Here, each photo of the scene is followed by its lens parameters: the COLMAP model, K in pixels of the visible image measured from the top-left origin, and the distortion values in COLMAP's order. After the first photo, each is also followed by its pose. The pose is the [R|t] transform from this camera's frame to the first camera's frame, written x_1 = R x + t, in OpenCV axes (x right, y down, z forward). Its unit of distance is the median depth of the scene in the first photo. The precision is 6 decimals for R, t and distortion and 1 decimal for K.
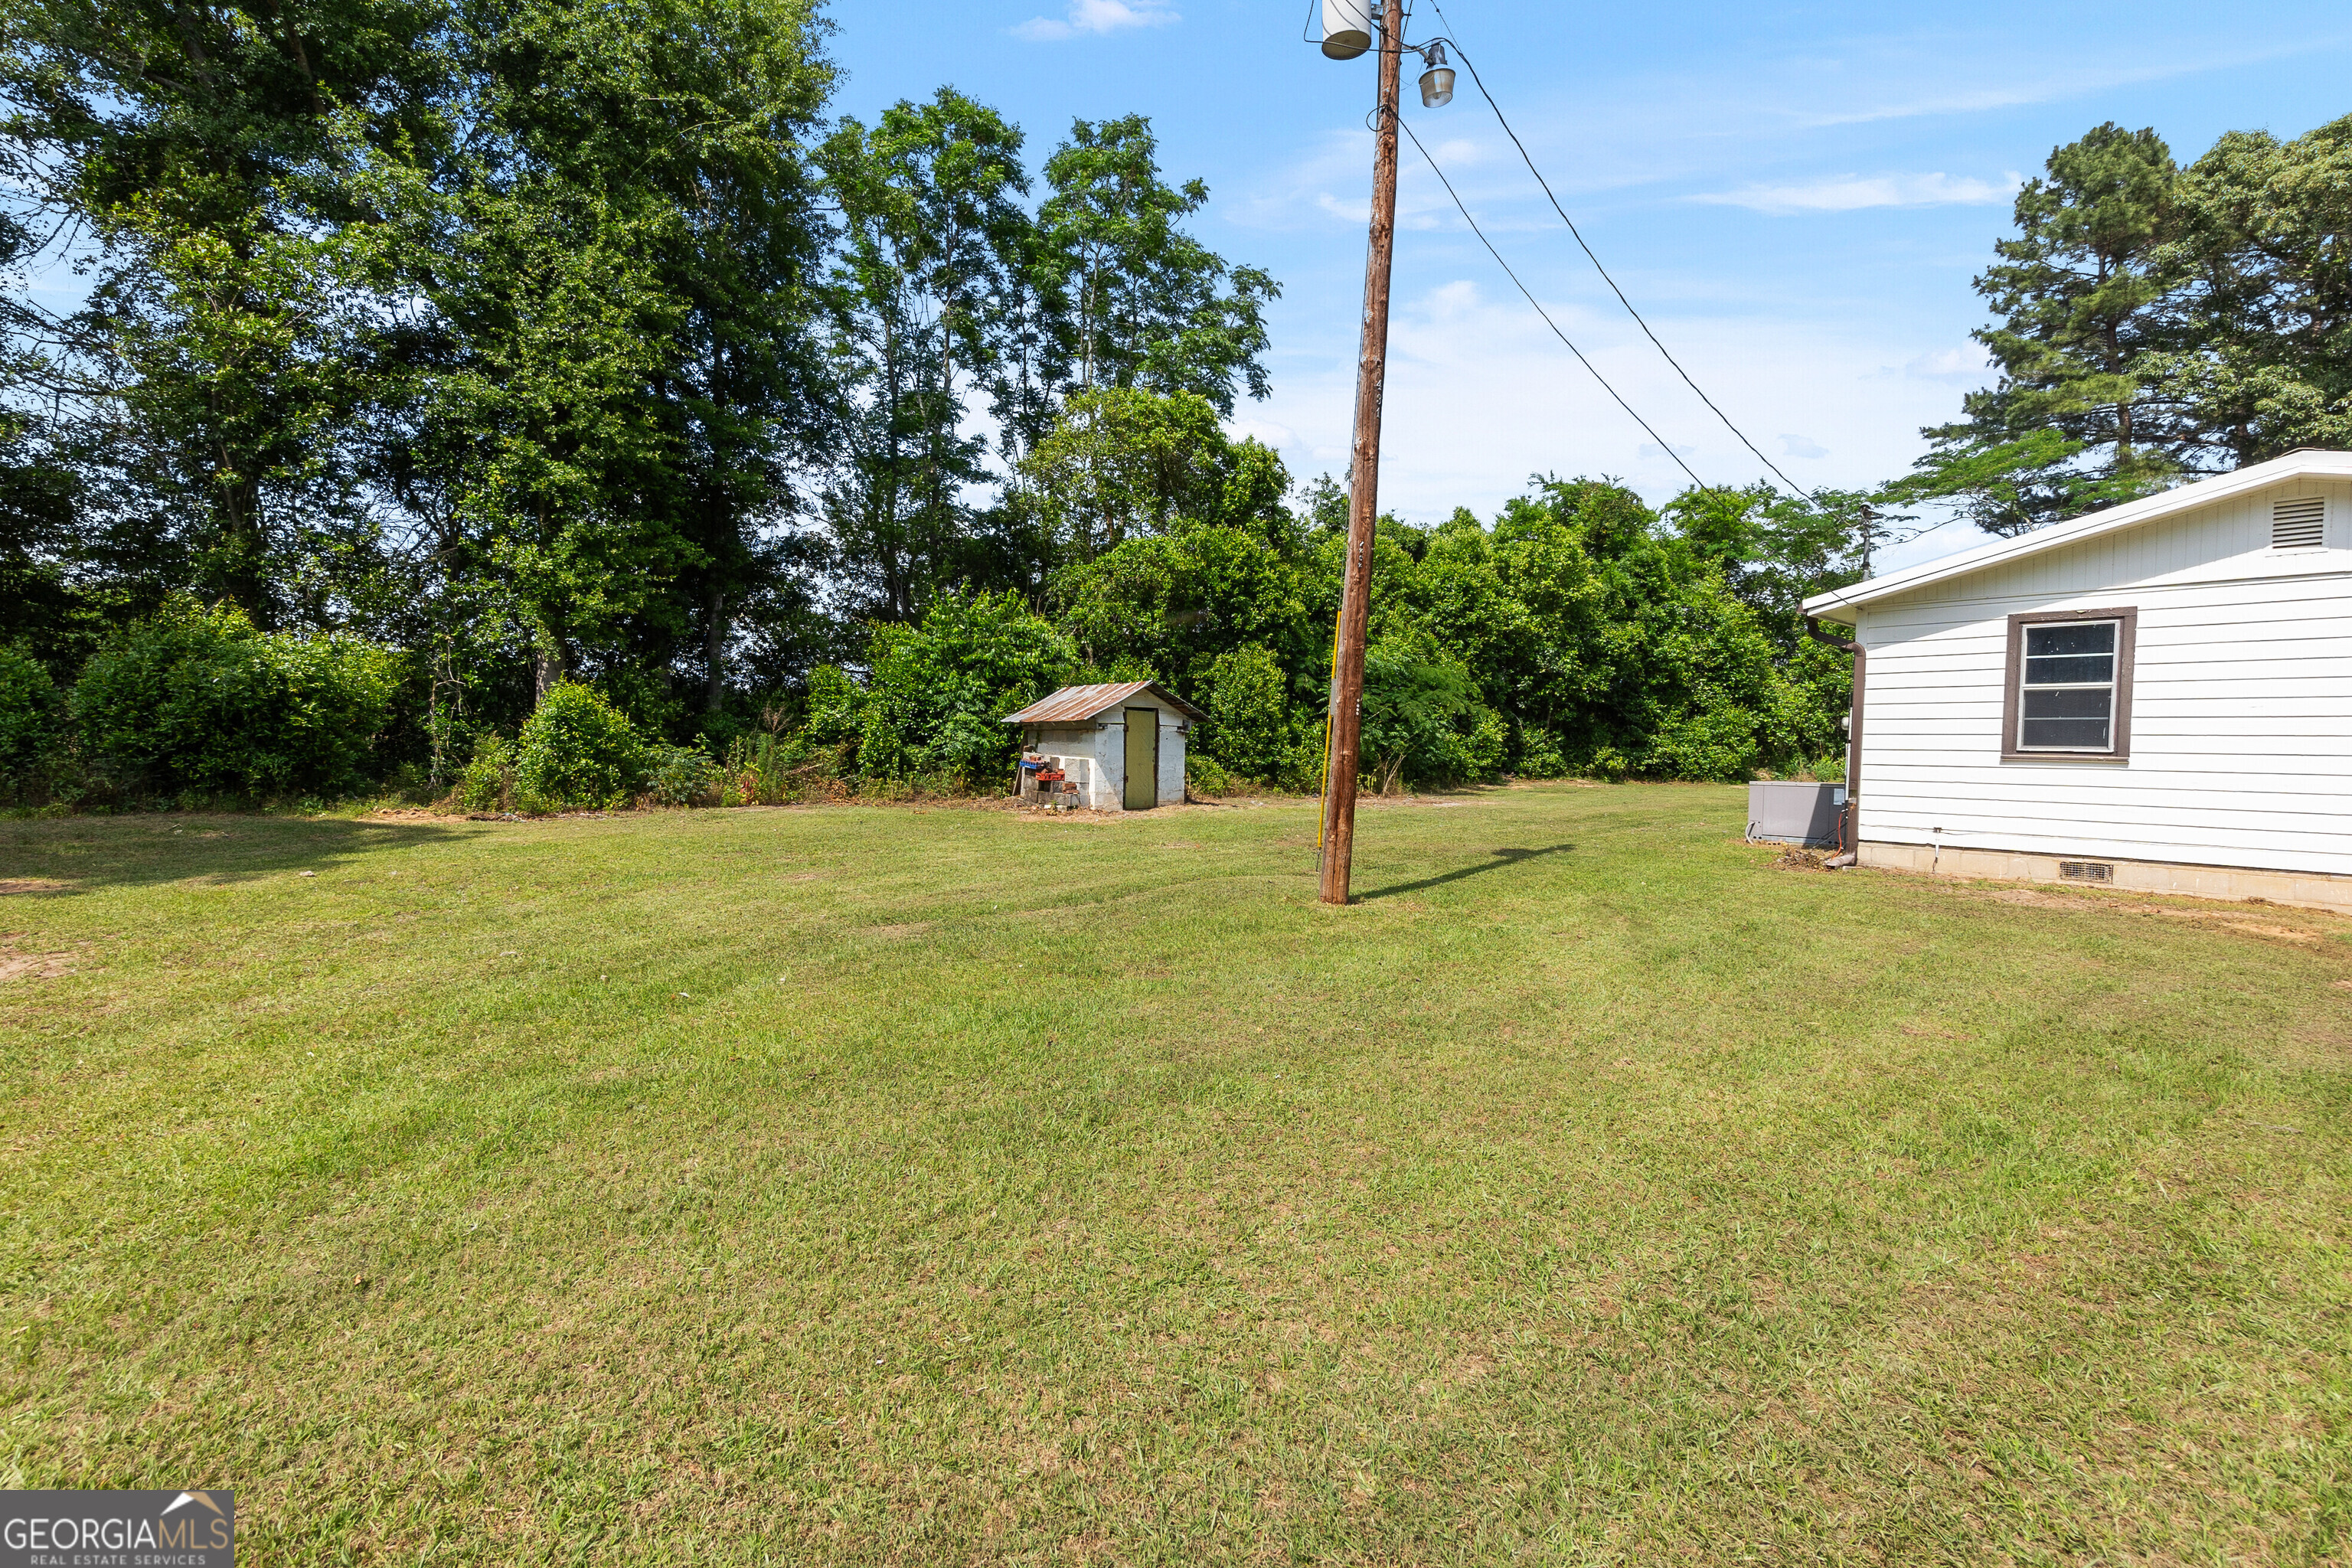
lens RADIAL K [[1047.8, 0, 1163.0], [0, 1047.8, 769.1], [0, 0, 1]] dist [-0.001597, -0.000565]
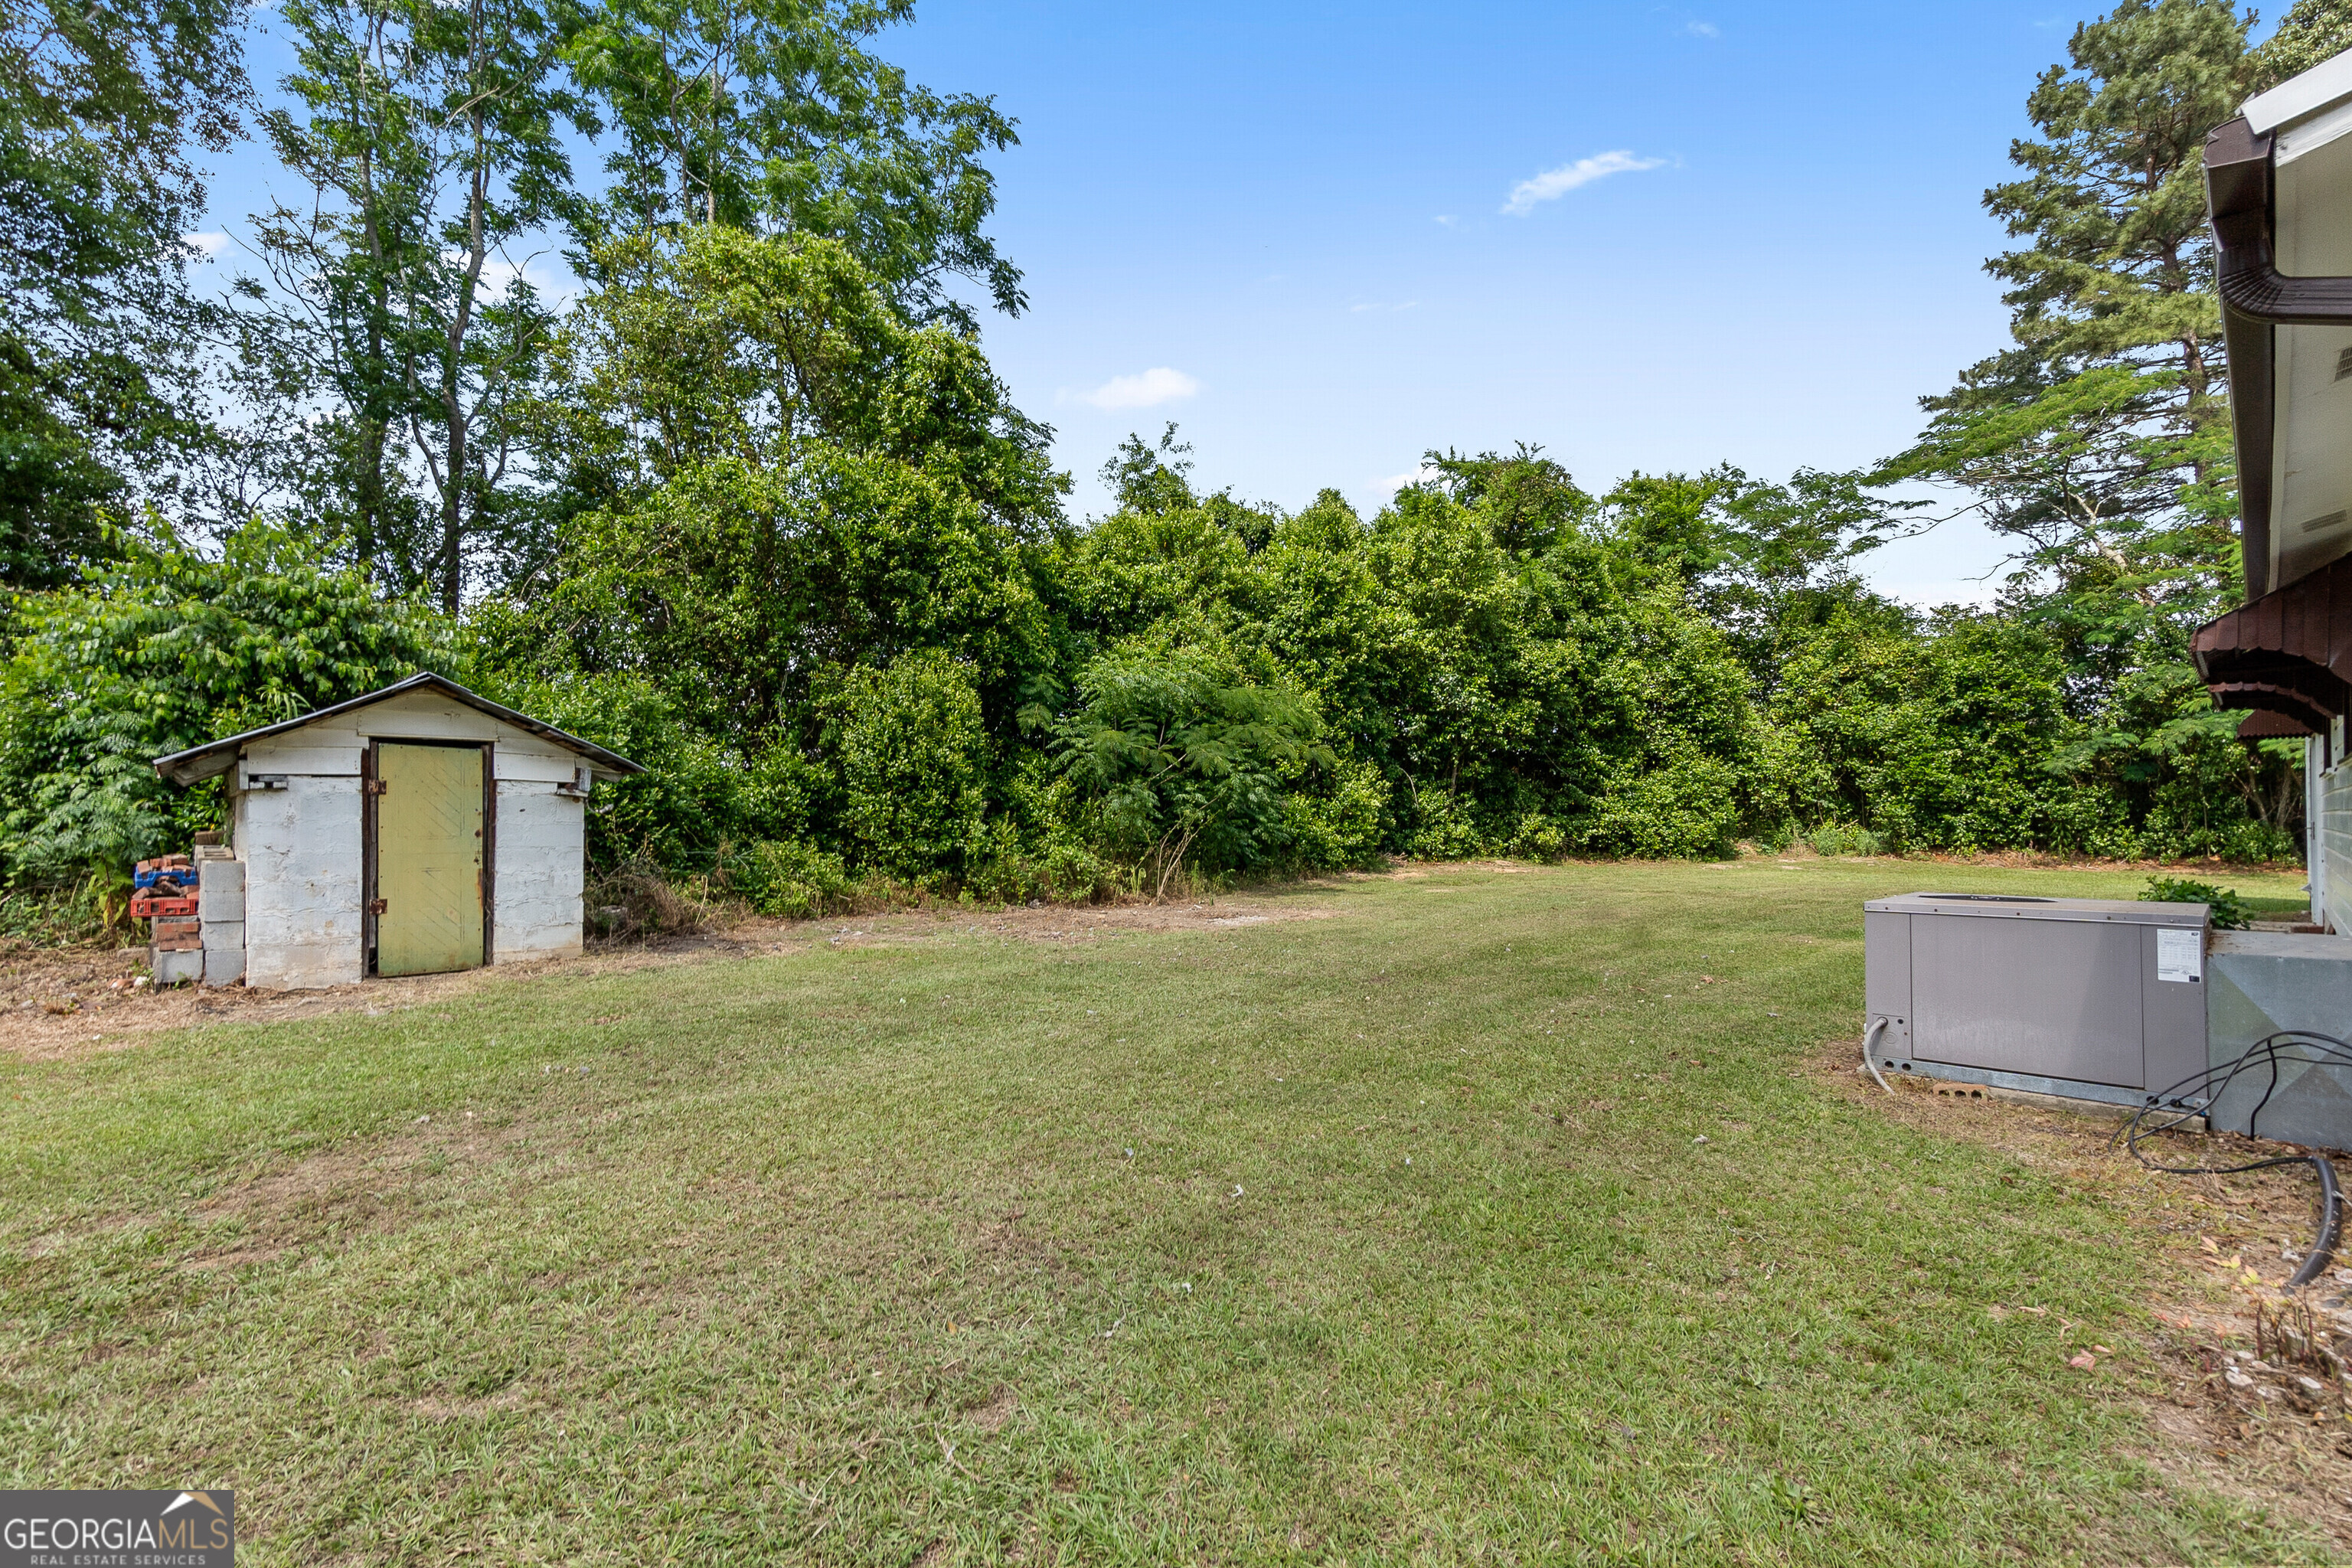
lens RADIAL K [[1006.6, 0, 1176.0], [0, 1006.6, 784.0], [0, 0, 1]] dist [-0.010197, 0.000350]
pose [[0.999213, -0.013374, 0.037351, 0.158408], [0.015438, 0.998339, -0.055510, -0.007435], [-0.036546, 0.056043, 0.997759, 0.333334]]
